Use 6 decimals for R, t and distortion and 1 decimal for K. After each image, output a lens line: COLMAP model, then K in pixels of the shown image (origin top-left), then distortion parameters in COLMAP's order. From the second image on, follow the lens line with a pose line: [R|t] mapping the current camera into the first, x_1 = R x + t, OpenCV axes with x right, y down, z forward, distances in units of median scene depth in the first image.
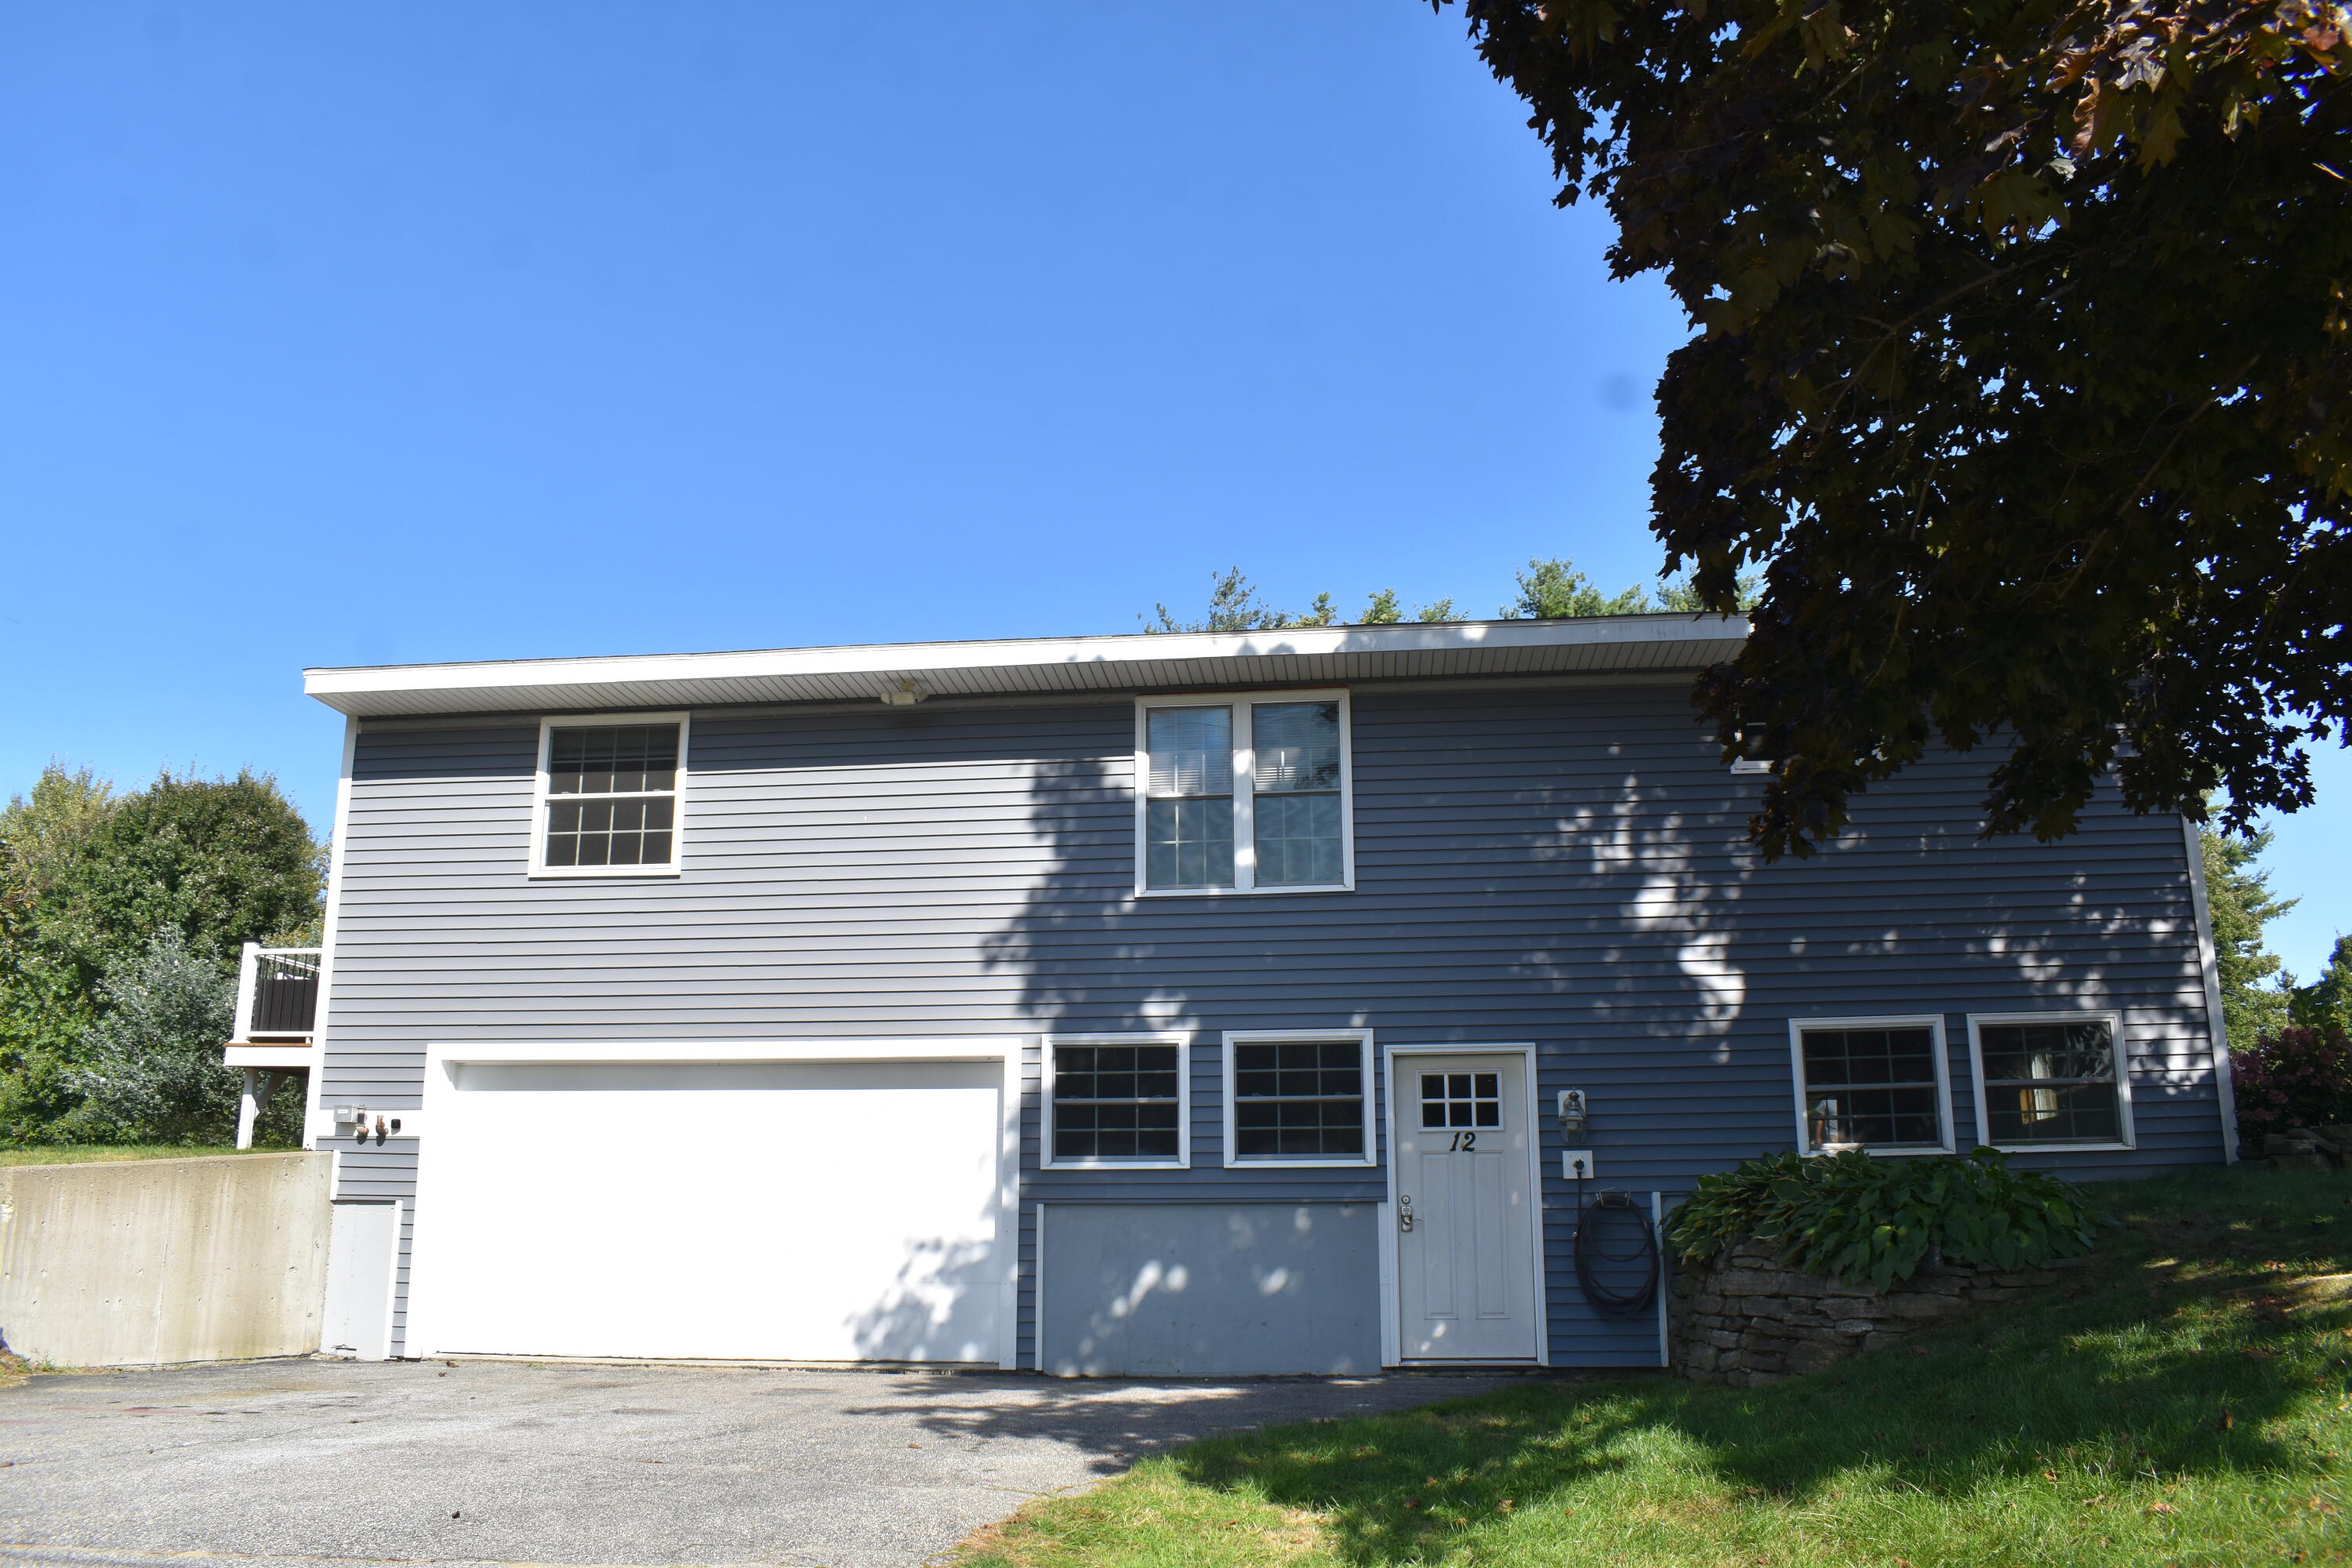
lens RADIAL K [[1881.9, 0, 1220.1], [0, 1881.9, 788.7], [0, 0, 1]] dist [-0.124584, 0.046982]
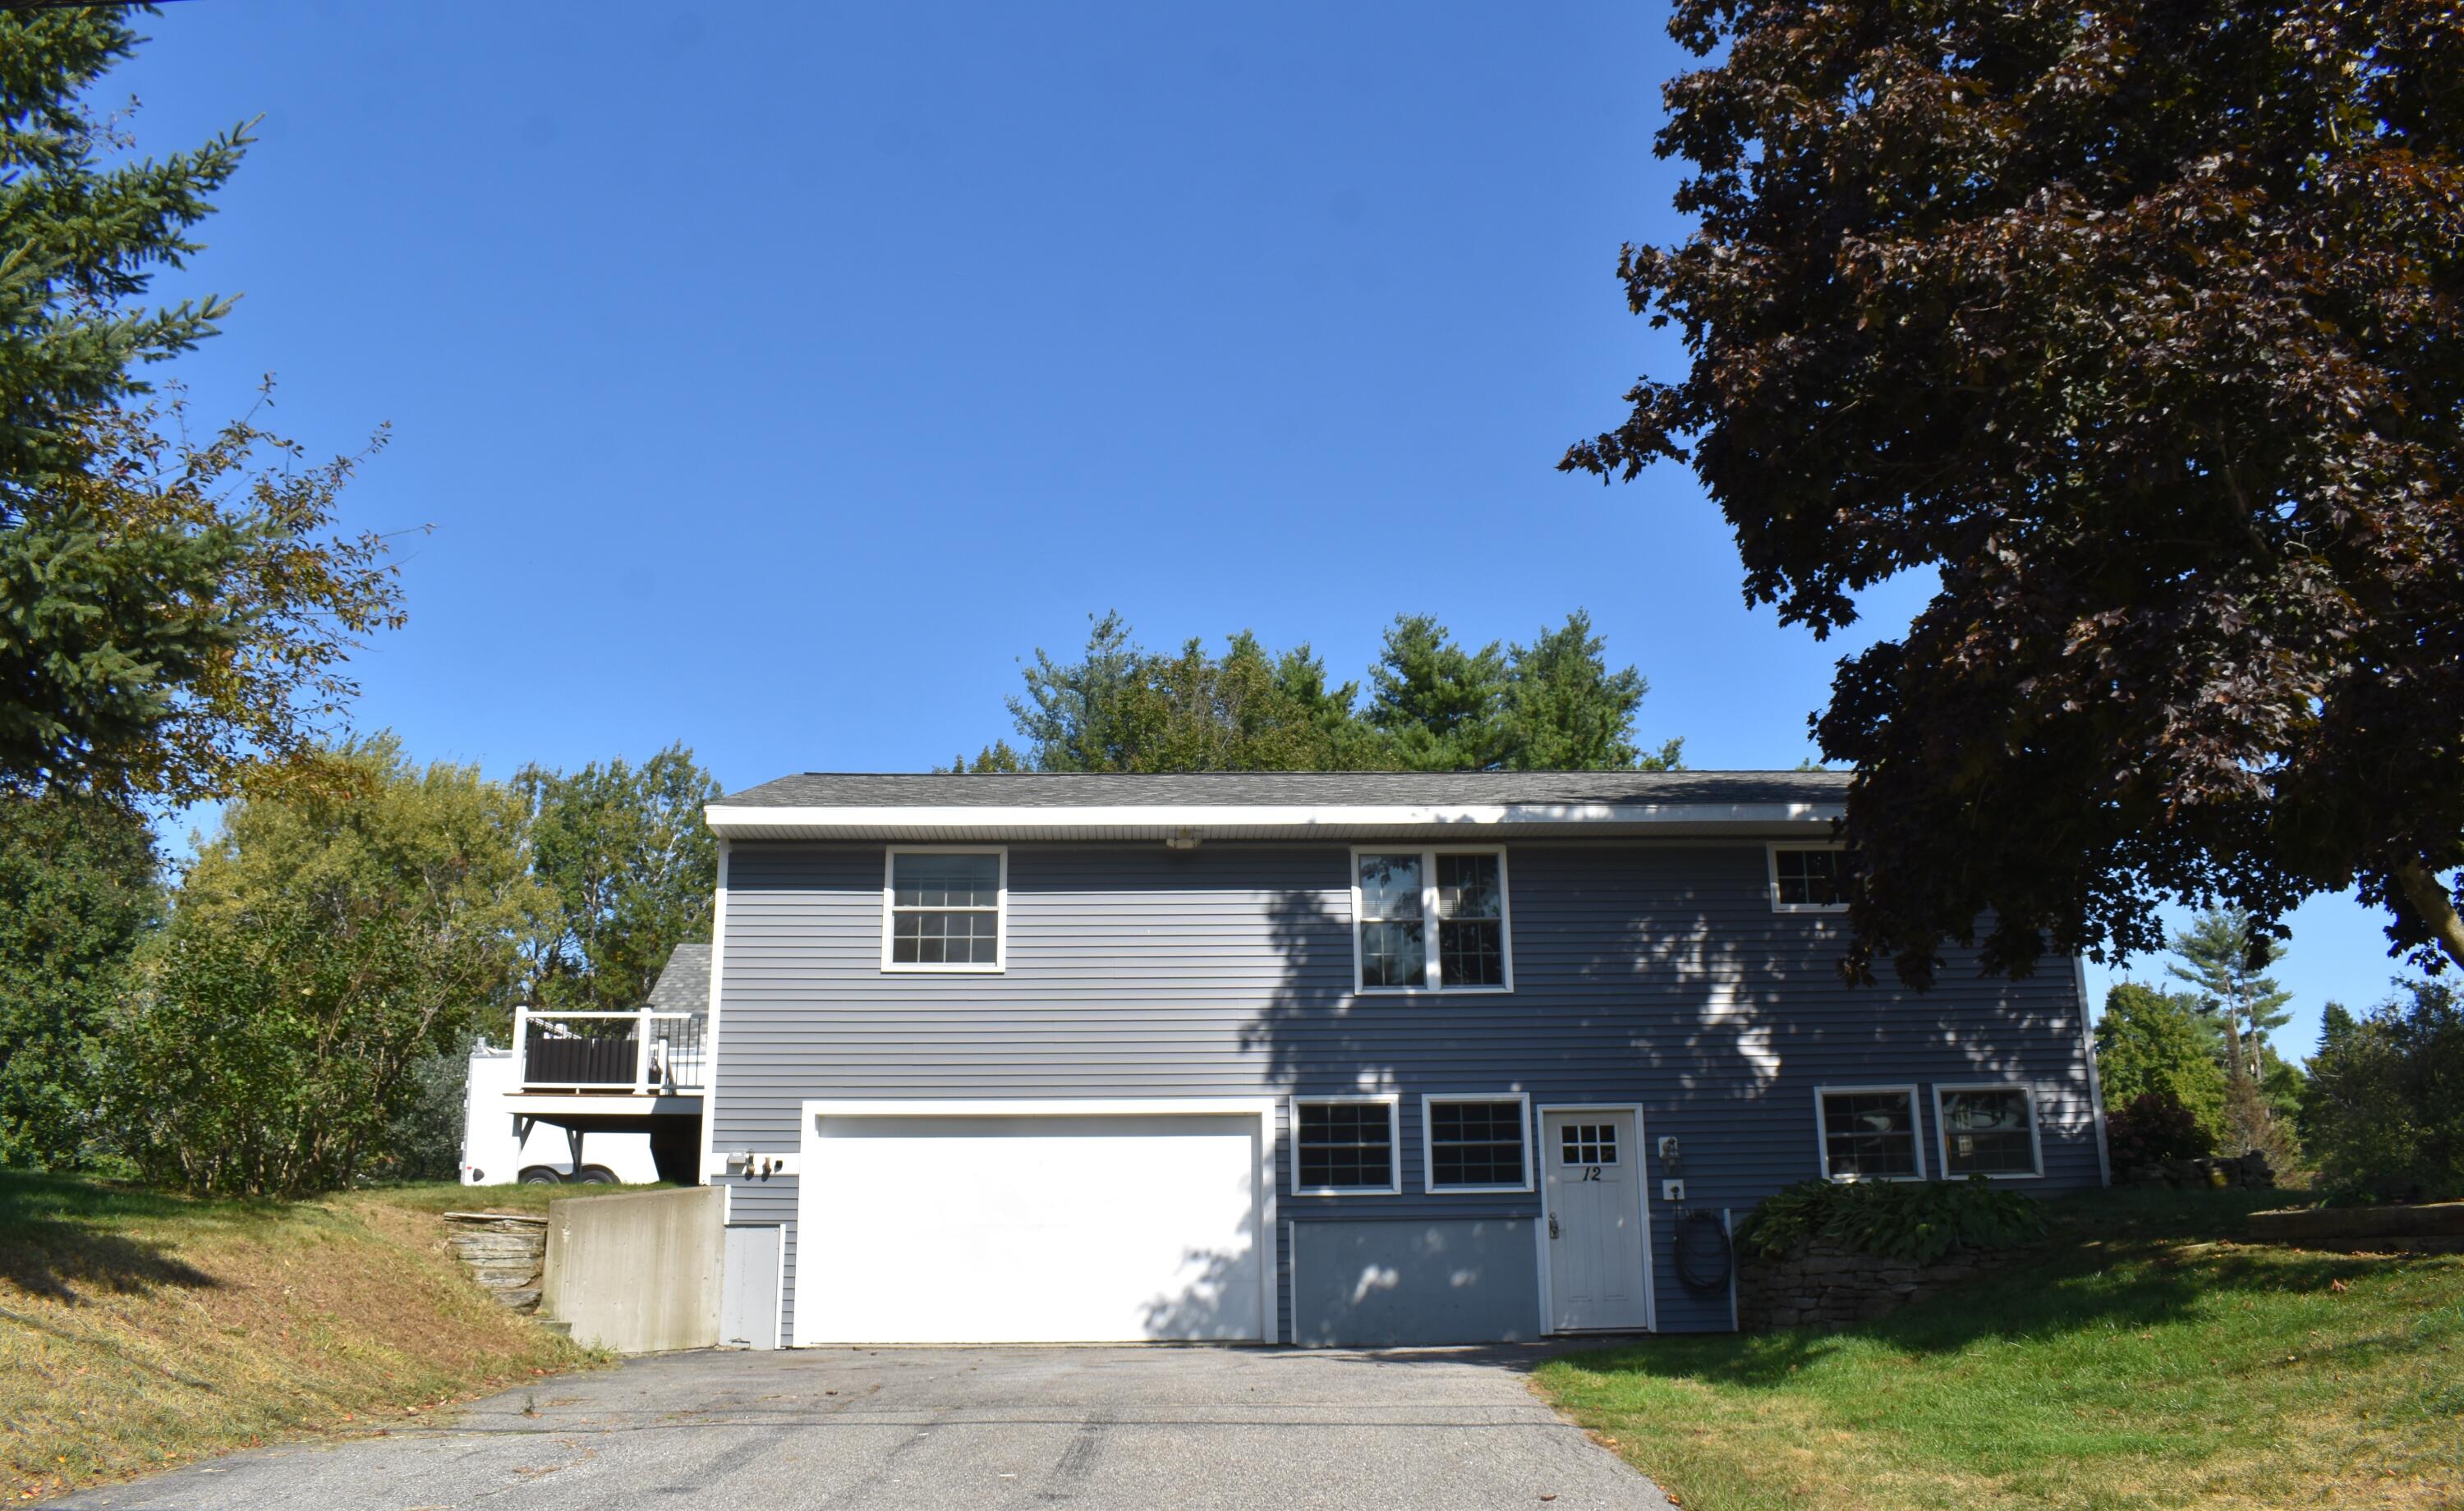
lens RADIAL K [[2043.4, 0, 1232.4], [0, 2043.4, 648.4], [0, 0, 1]] dist [-0.110712, 0.002756]
pose [[0.987977, 0.039329, 0.149514, -0.376033], [-0.028724, 0.996959, -0.072438, -0.086793], [-0.151908, 0.067273, 0.986103, -0.481244]]
